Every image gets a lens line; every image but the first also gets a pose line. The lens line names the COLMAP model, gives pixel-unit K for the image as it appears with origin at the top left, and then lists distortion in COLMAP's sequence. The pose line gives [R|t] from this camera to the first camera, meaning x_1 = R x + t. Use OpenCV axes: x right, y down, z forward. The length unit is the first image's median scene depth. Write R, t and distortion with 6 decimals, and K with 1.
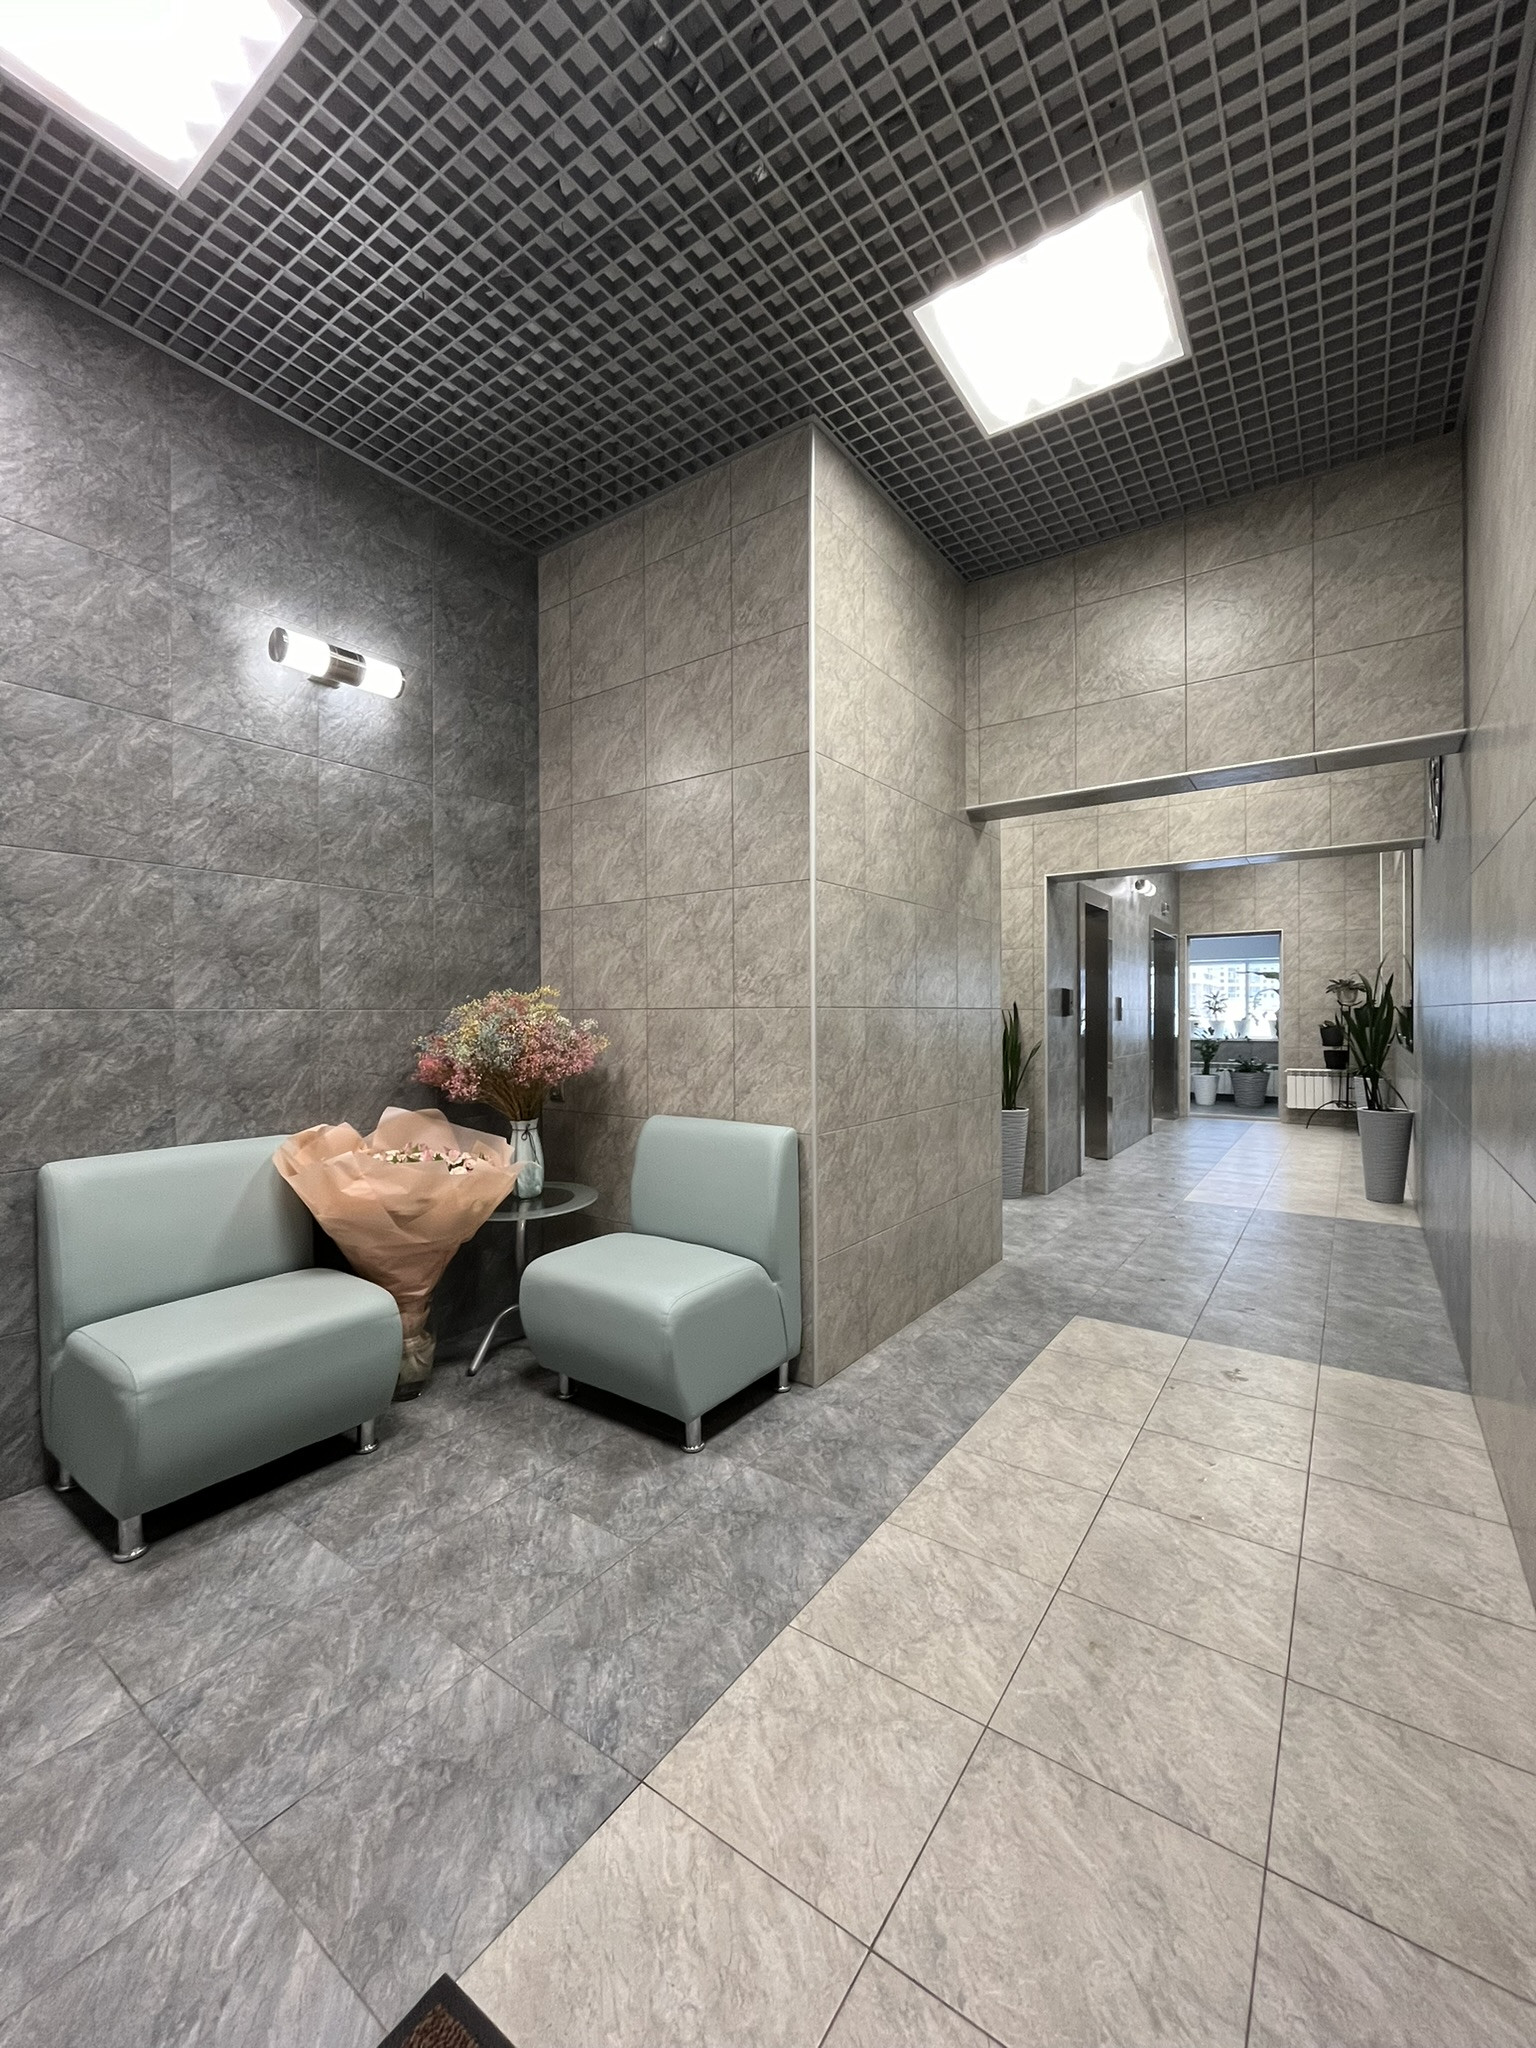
lens RADIAL K [[849.1, 0, 768.0], [0, 849.1, 1024.0], [0, 0, 1]] dist [0.002835, 0.000142]
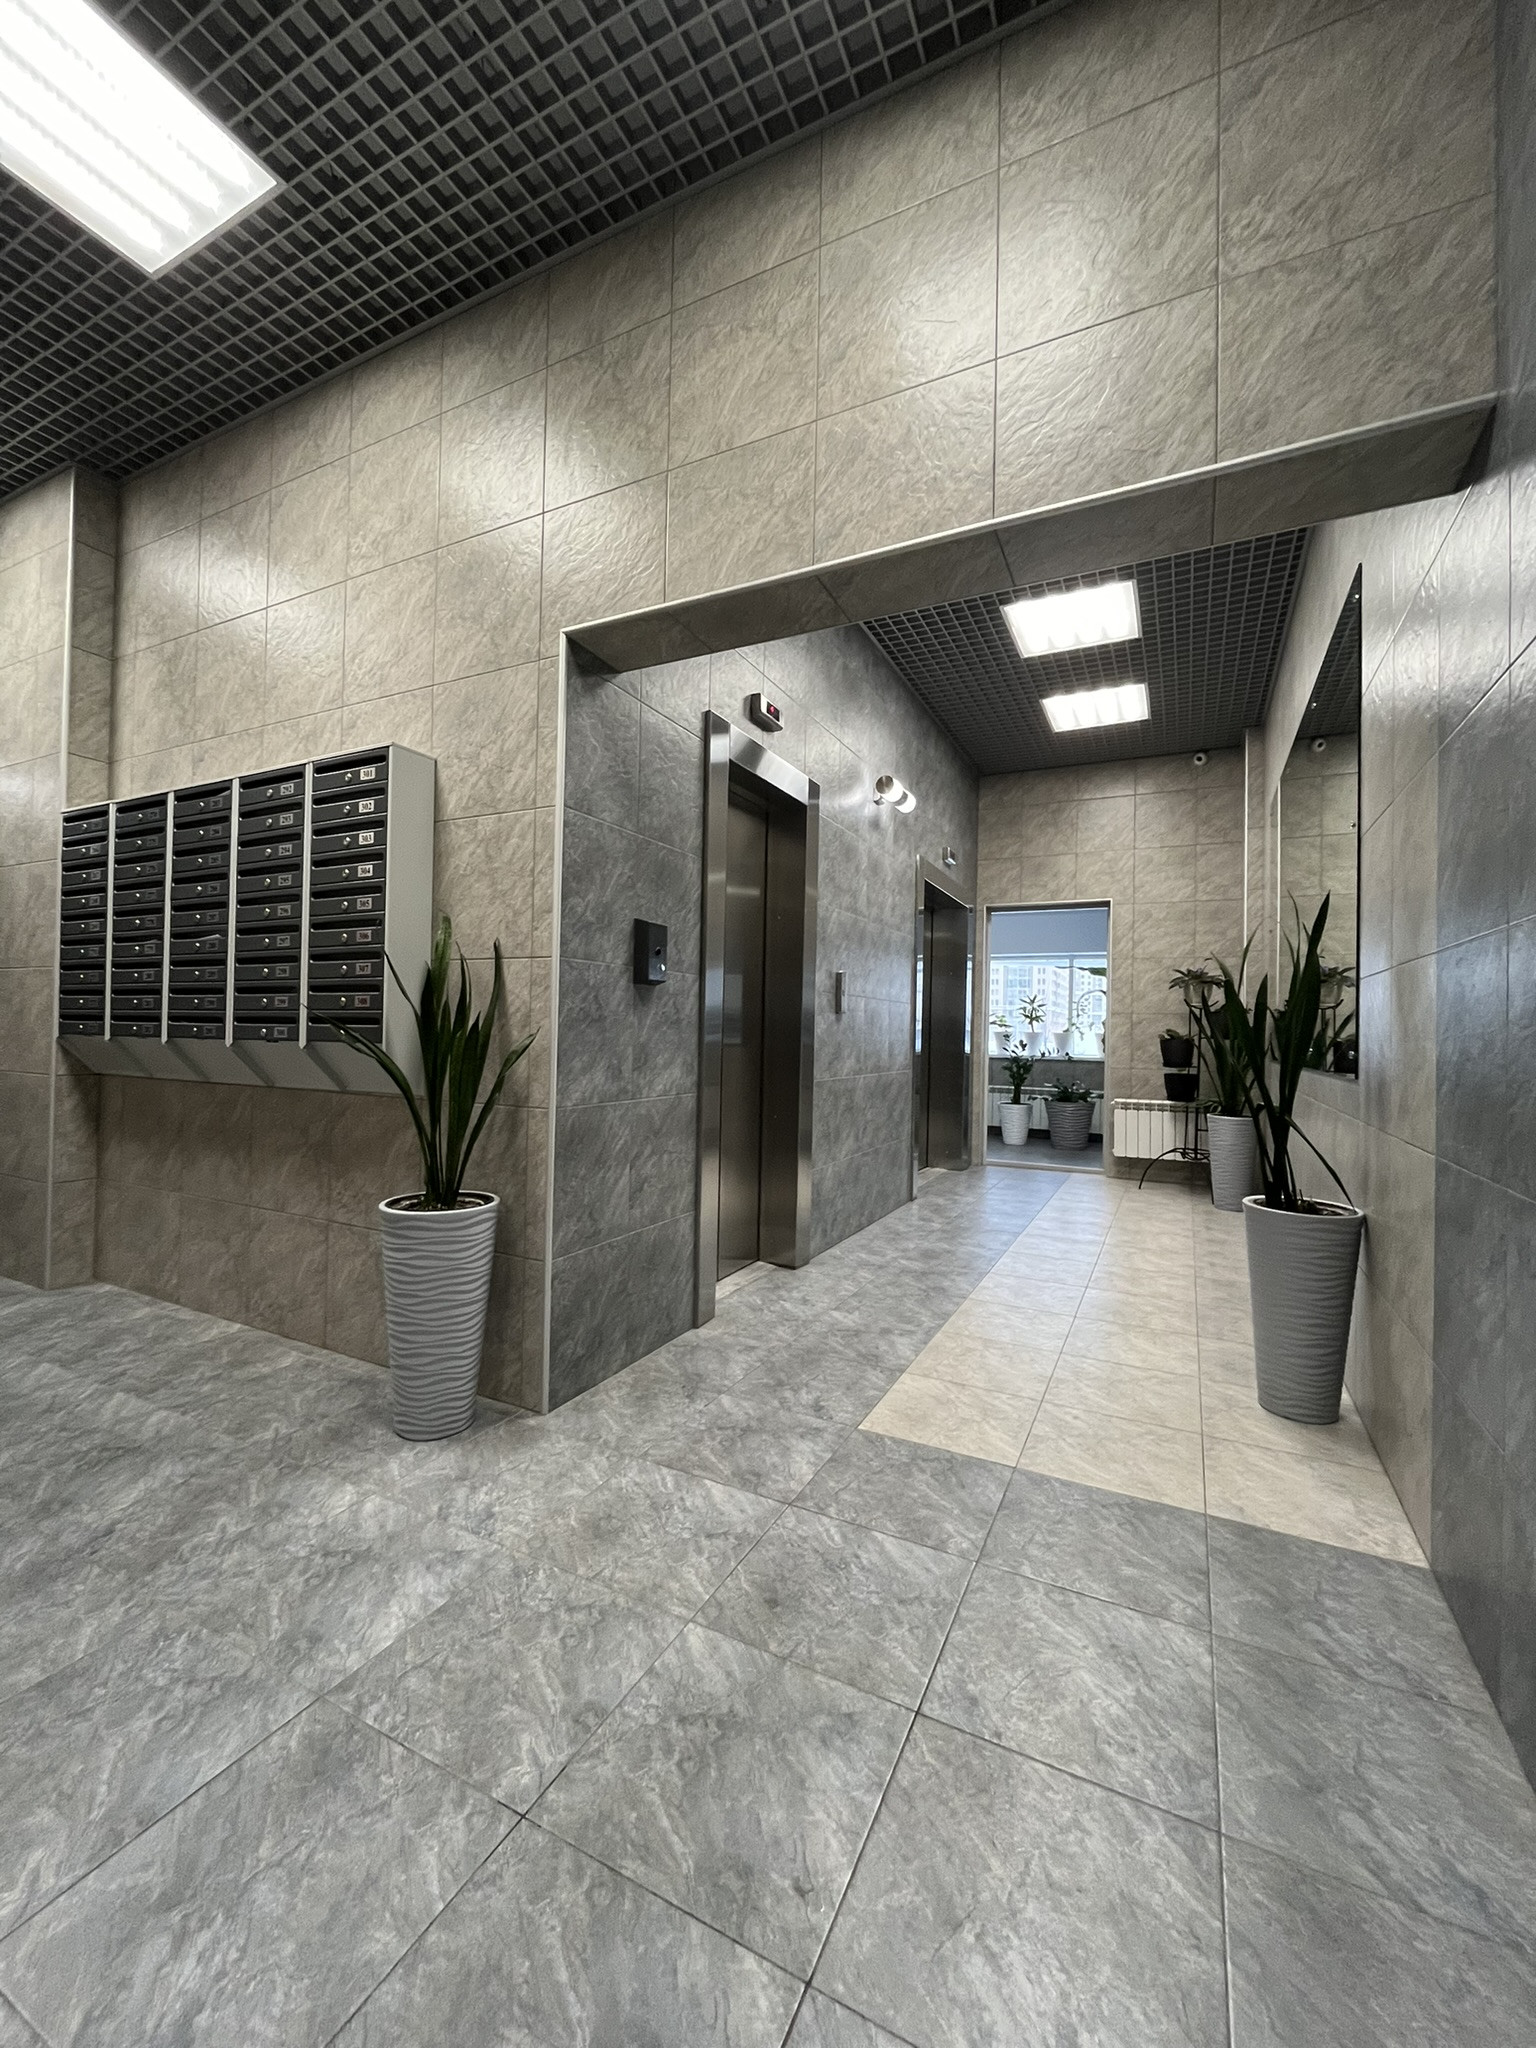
lens RADIAL K [[824.7, 0, 768.0], [0, 824.7, 1024.0], [0, 0, 1]] dist [-0.003642, 0.000082]
pose [[0.990075, 0.026764, 0.137967, 0.233776], [-0.024047, 0.999484, -0.021317, 0.012255], [-0.138466, 0.017788, 0.990207, 0.368814]]
